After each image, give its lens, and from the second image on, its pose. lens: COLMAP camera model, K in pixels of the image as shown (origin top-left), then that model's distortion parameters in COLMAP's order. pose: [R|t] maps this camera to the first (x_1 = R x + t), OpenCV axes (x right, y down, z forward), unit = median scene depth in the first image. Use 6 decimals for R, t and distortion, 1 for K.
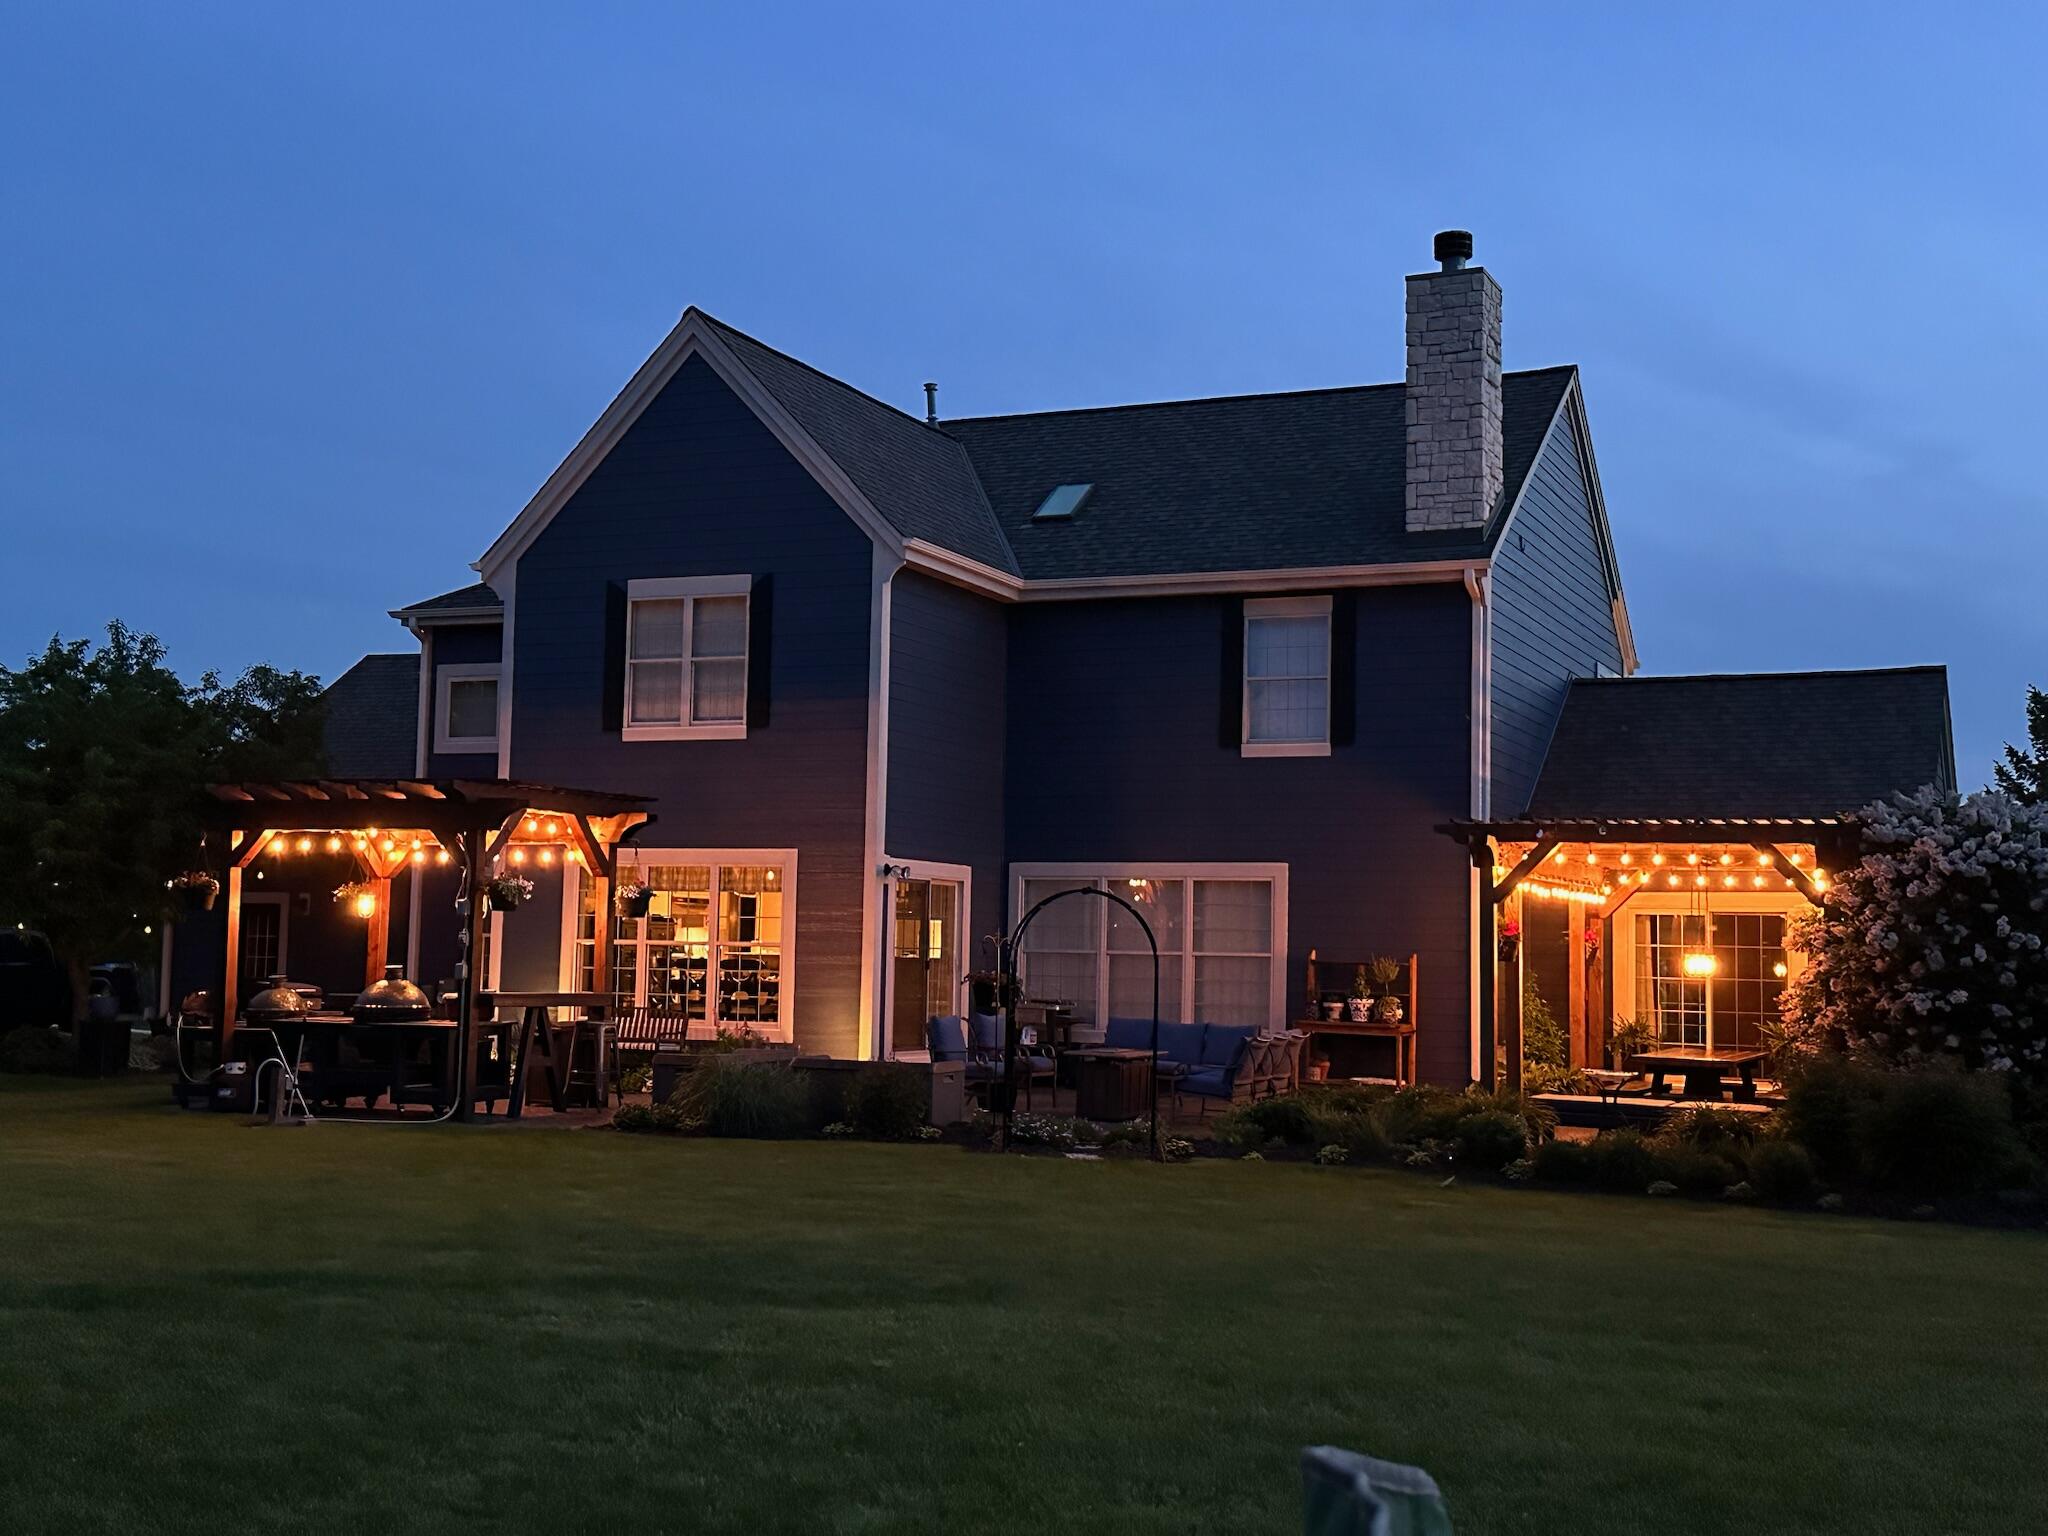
lens RADIAL K [[2425.0, 0, 1024.0], [0, 2425.0, 768.0], [0, 0, 1]] dist [0.105344, 0.018598]
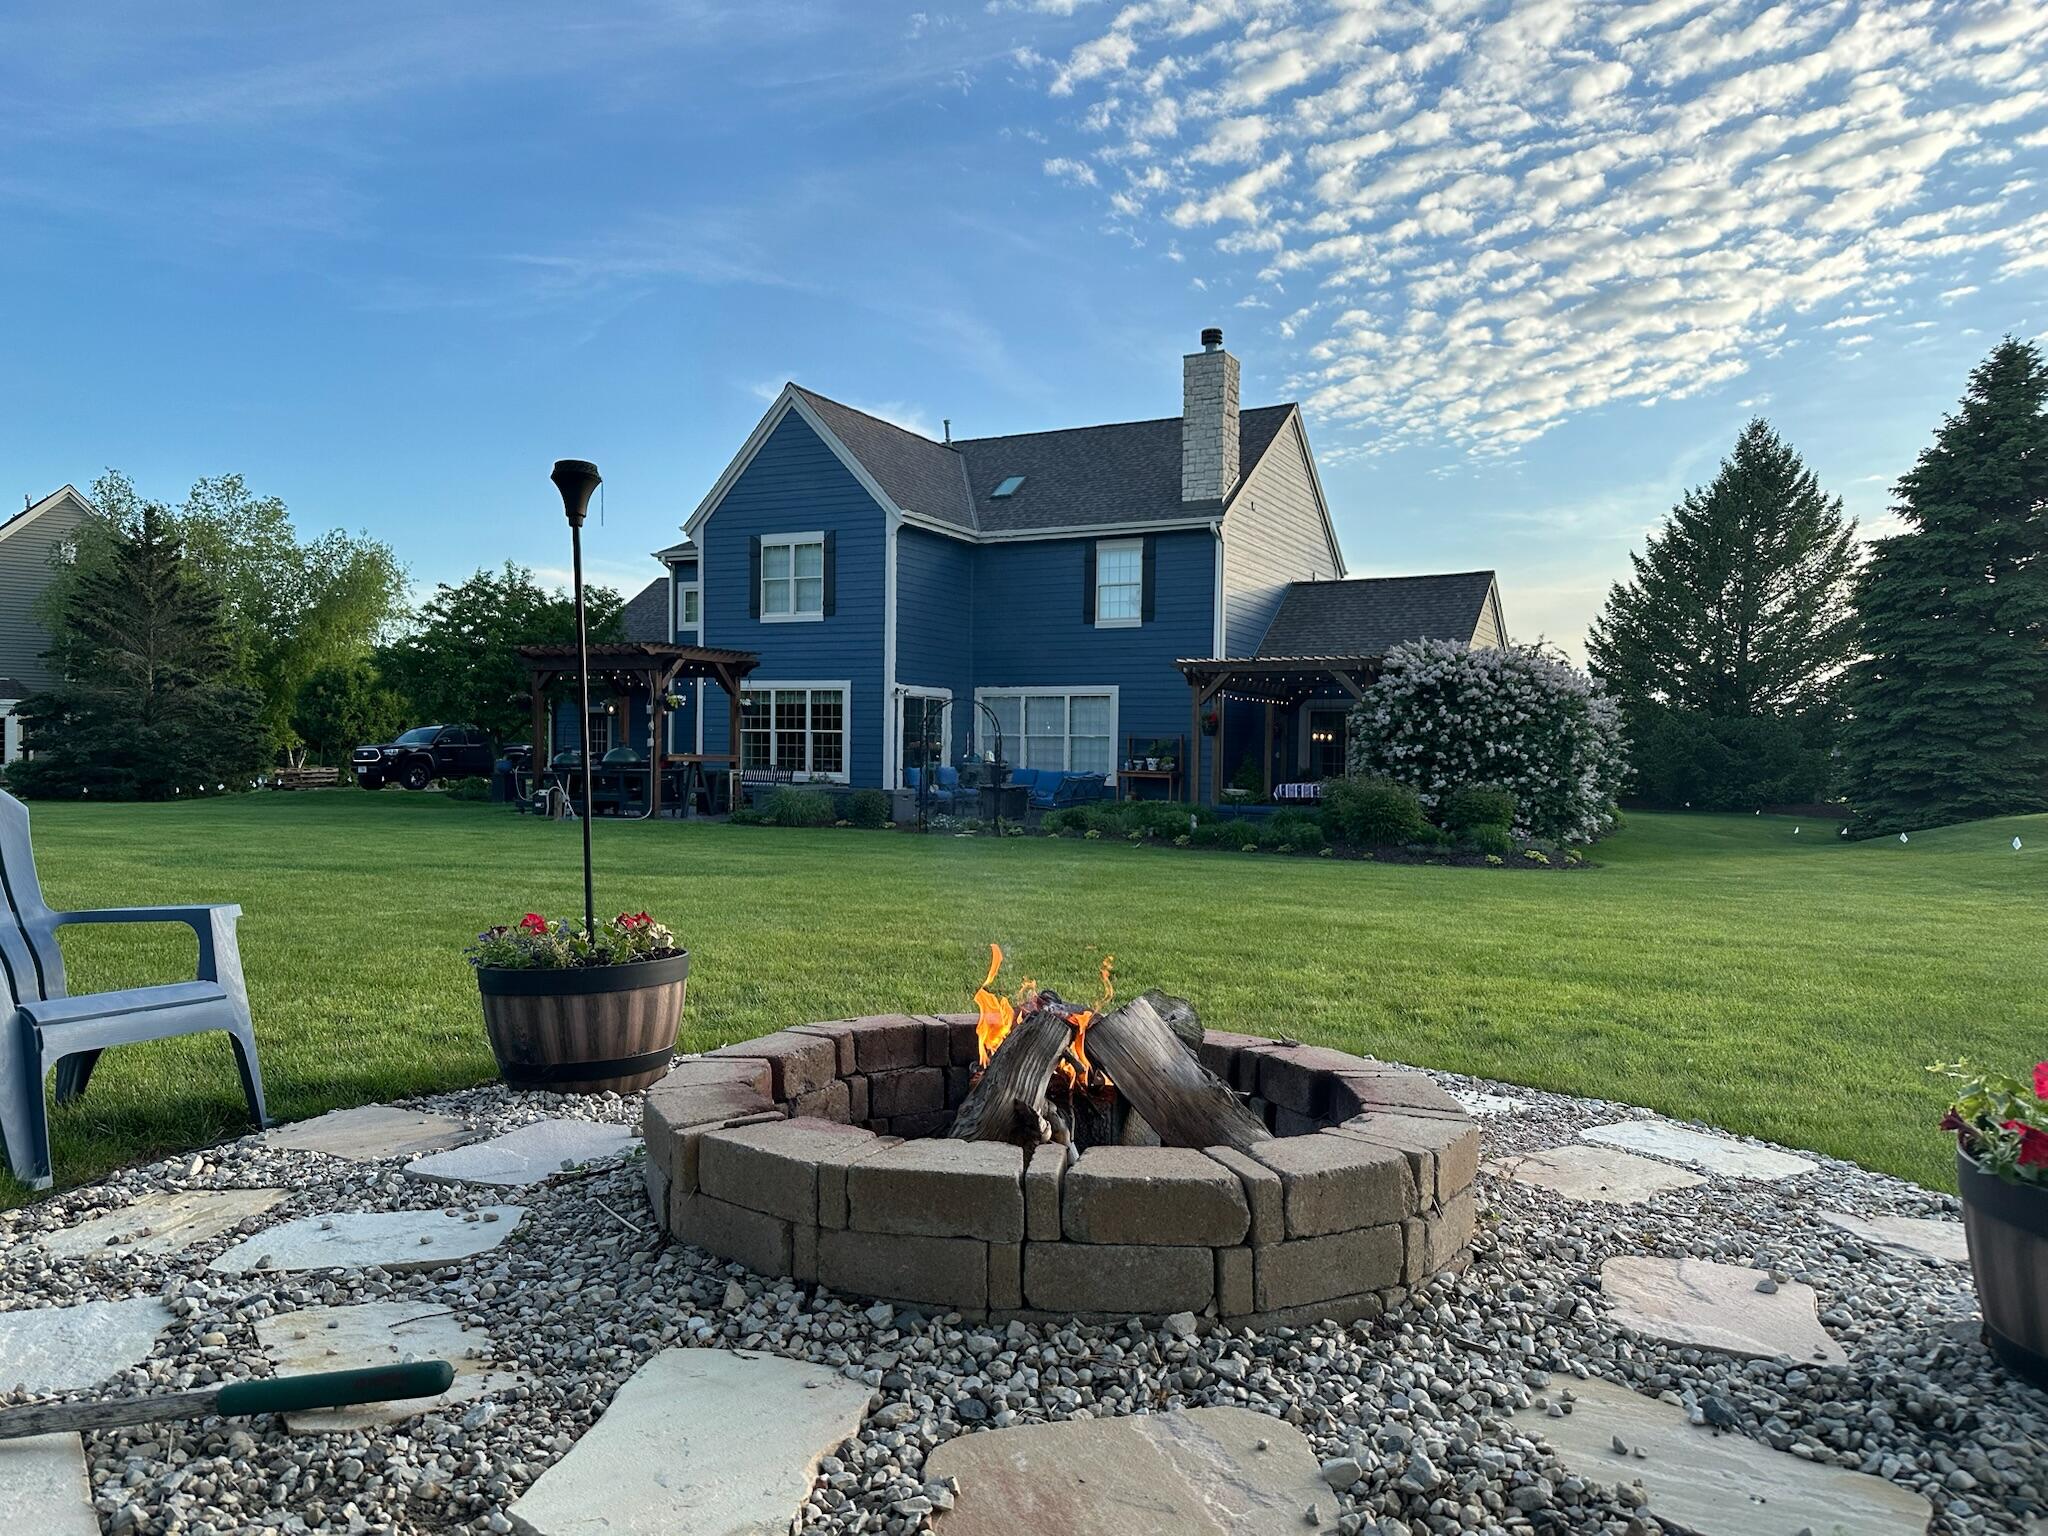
lens RADIAL K [[1413.2, 0, 1017.5], [0, 1413.2, 790.8], [0, 0, 1]] dist [0.098616, -0.173919]
pose [[0.997746, -0.004978, -0.066925, 0.104014], [0.012066, 0.994299, 0.105942, 0.003987], [0.066016, -0.106511, 0.992118, -0.079679]]
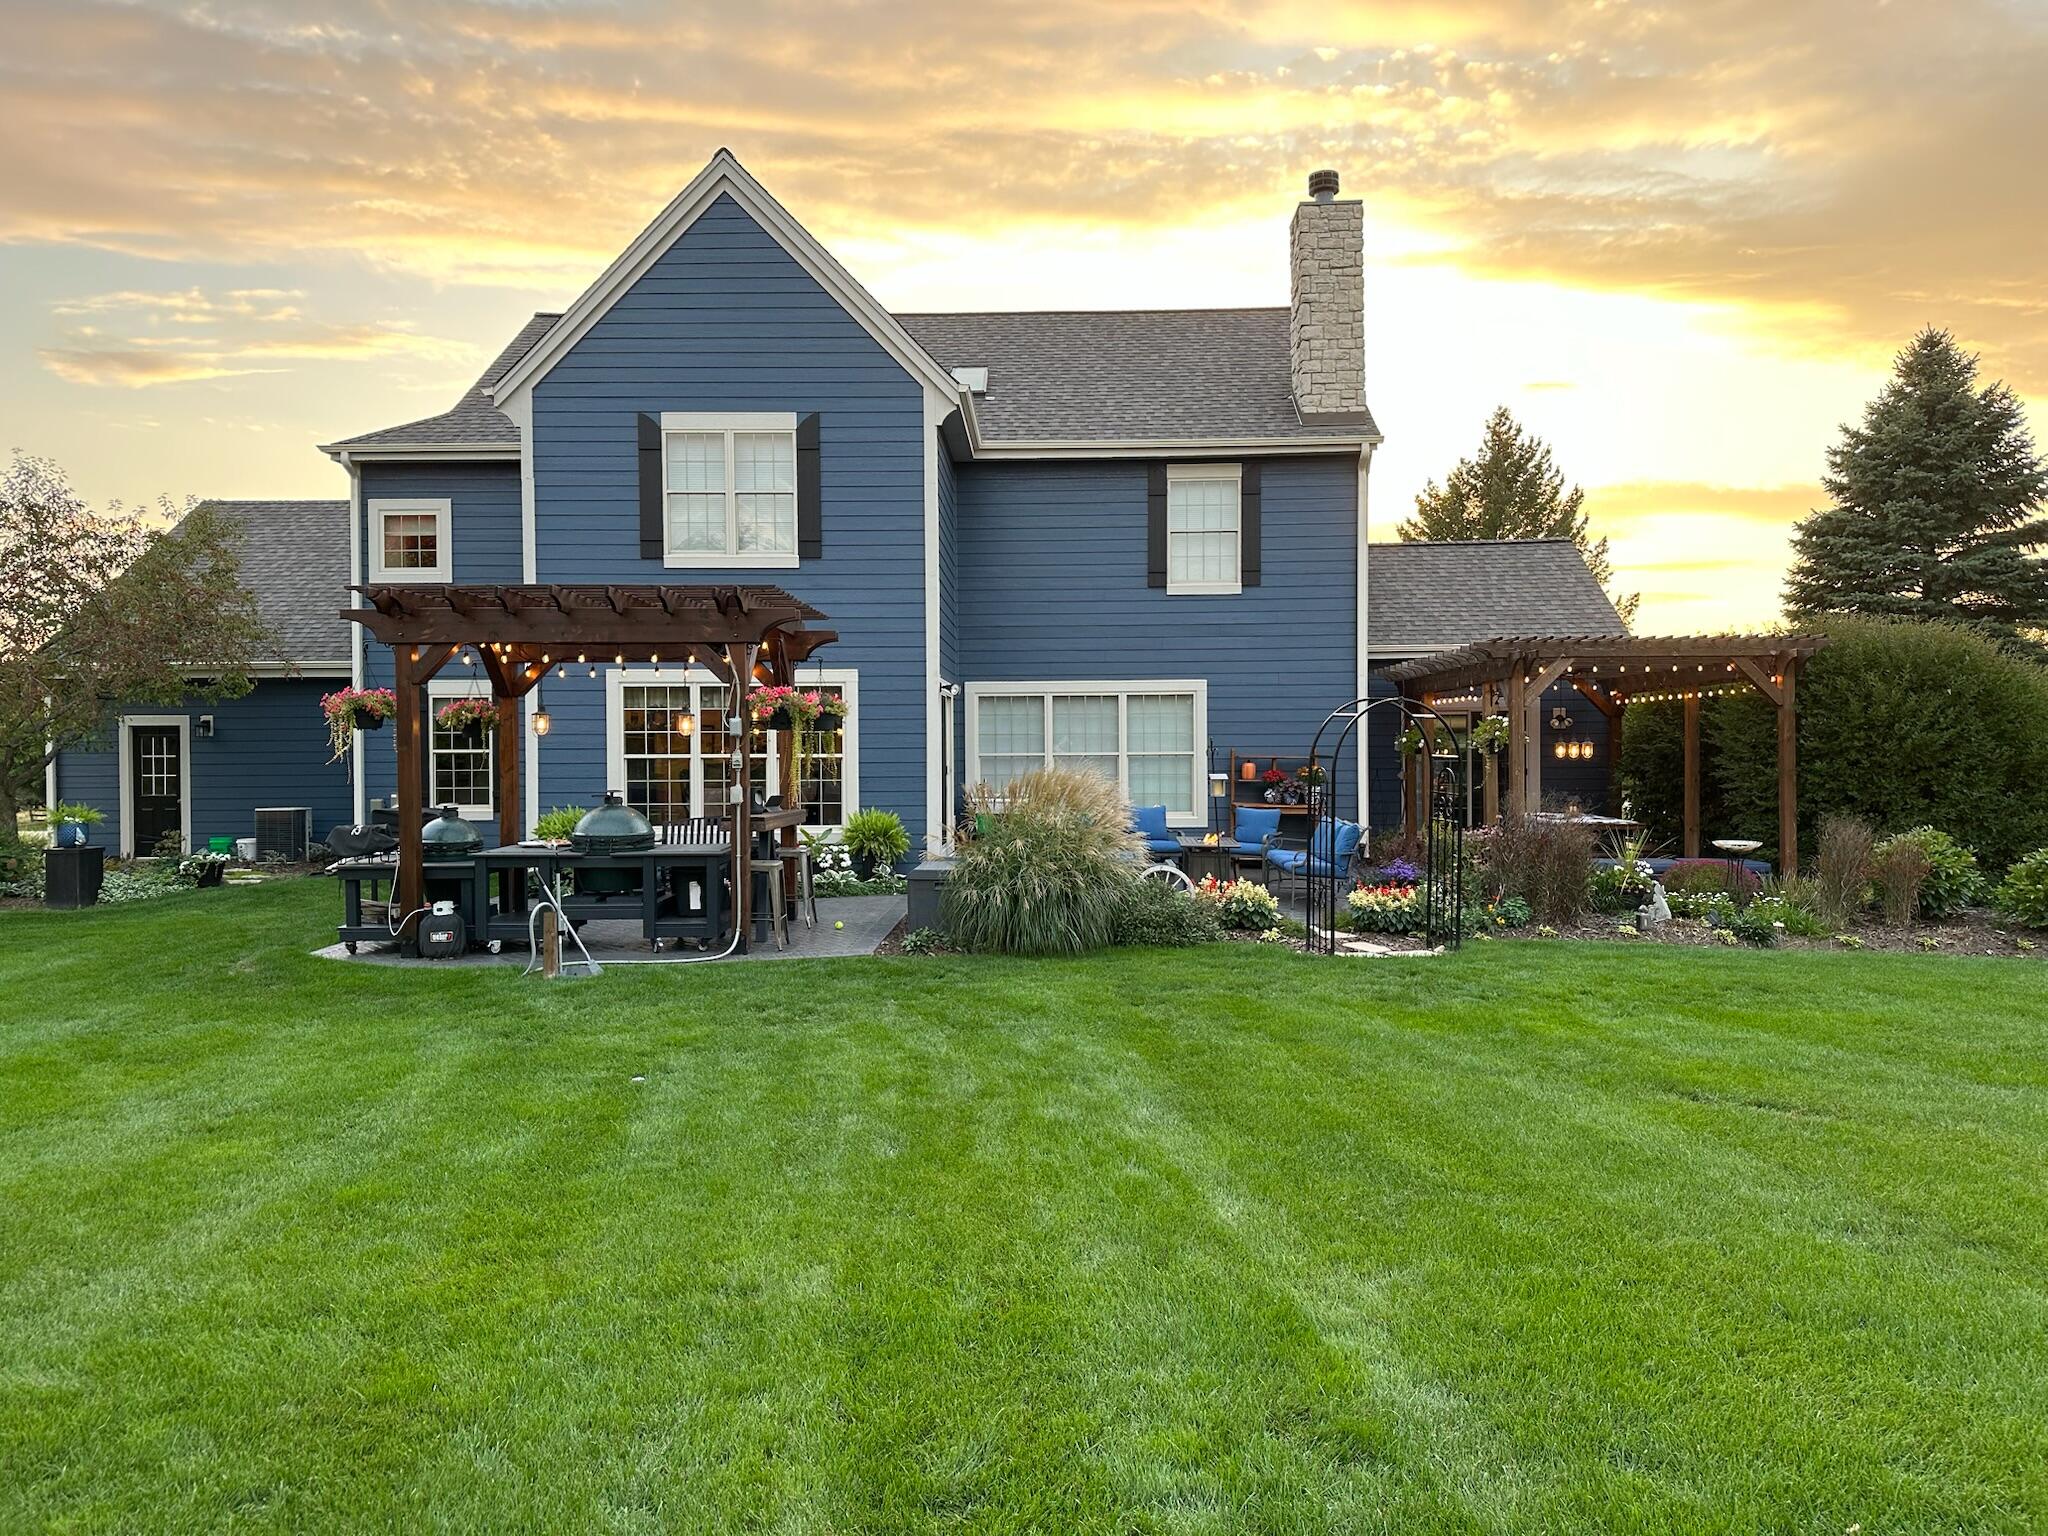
lens RADIAL K [[1413.2, 0, 1017.5], [0, 1413.2, 790.8], [0, 0, 1]] dist [0.098616, -0.173919]
pose [[0.924629, -0.035918, 0.379172, -0.262323], [-0.006293, 0.993967, 0.109503, 0.016967], [-0.380817, -0.103635, 0.918824, 0.360122]]
